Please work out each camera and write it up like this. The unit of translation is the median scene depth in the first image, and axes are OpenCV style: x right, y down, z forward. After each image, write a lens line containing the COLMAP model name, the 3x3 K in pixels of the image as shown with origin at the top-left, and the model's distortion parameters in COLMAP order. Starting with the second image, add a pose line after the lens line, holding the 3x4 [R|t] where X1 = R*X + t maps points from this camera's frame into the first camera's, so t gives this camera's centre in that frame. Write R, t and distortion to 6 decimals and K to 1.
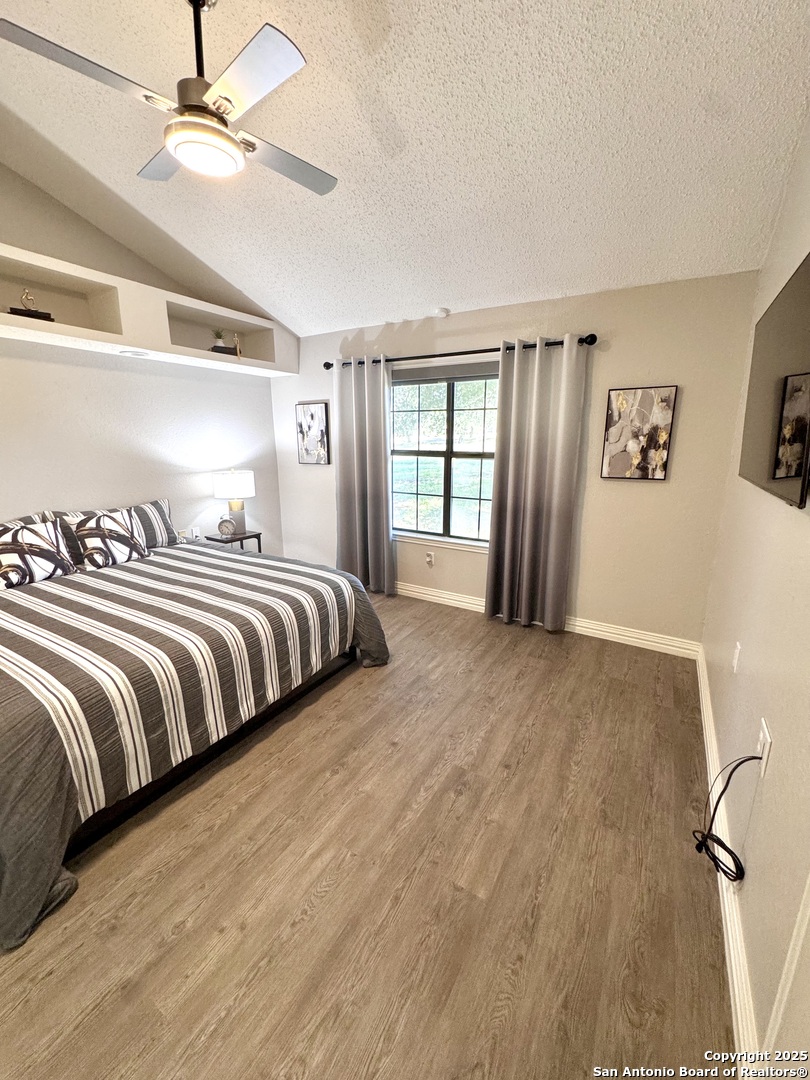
lens RADIAL K [[432.9, 0, 408.3], [0, 432.9, 542.9], [0, 0, 1]] dist [-0.001867, 0.001266]
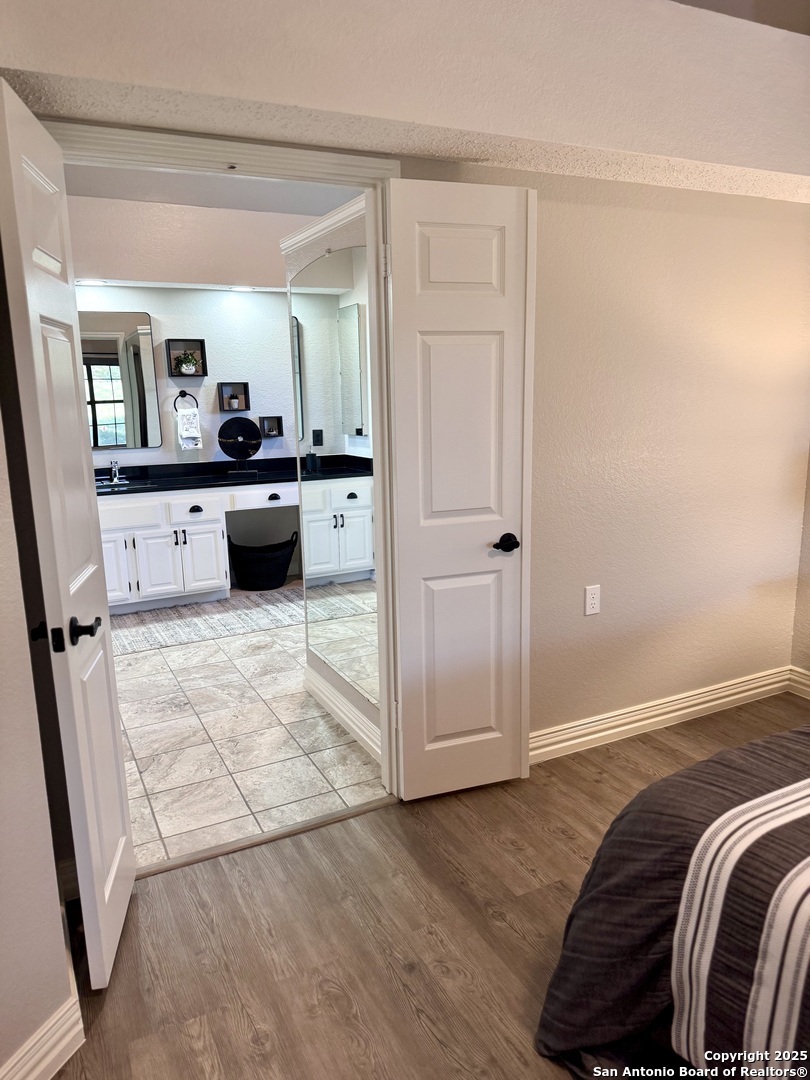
lens RADIAL K [[765.8, 0, 413.0], [0, 765.8, 543.3], [0, 0, 1]] dist [0.049401, -0.069259]
pose [[-0.530872, 0.183226, -0.827407, 0.066590], [-0.179863, 0.929743, 0.321290, -0.121750], [0.828145, 0.319384, -0.460619, 0.579615]]
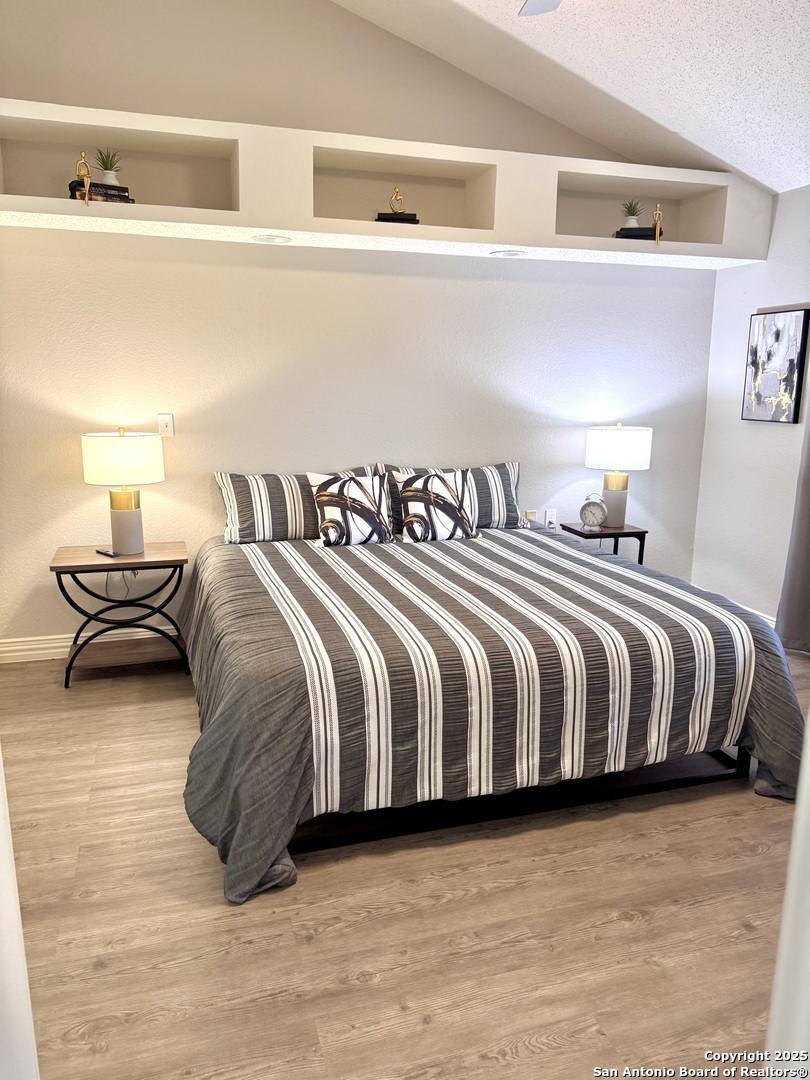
lens RADIAL K [[765.8, 0, 400.6], [0, 765.8, 549.5], [0, 0, 1]] dist [0.049401, -0.069259]
pose [[0.745981, 0.152833, -0.648193, 0.165952], [-0.166479, 0.985205, 0.040699, 0.025201], [0.644823, 0.077550, 0.760388, -0.050459]]
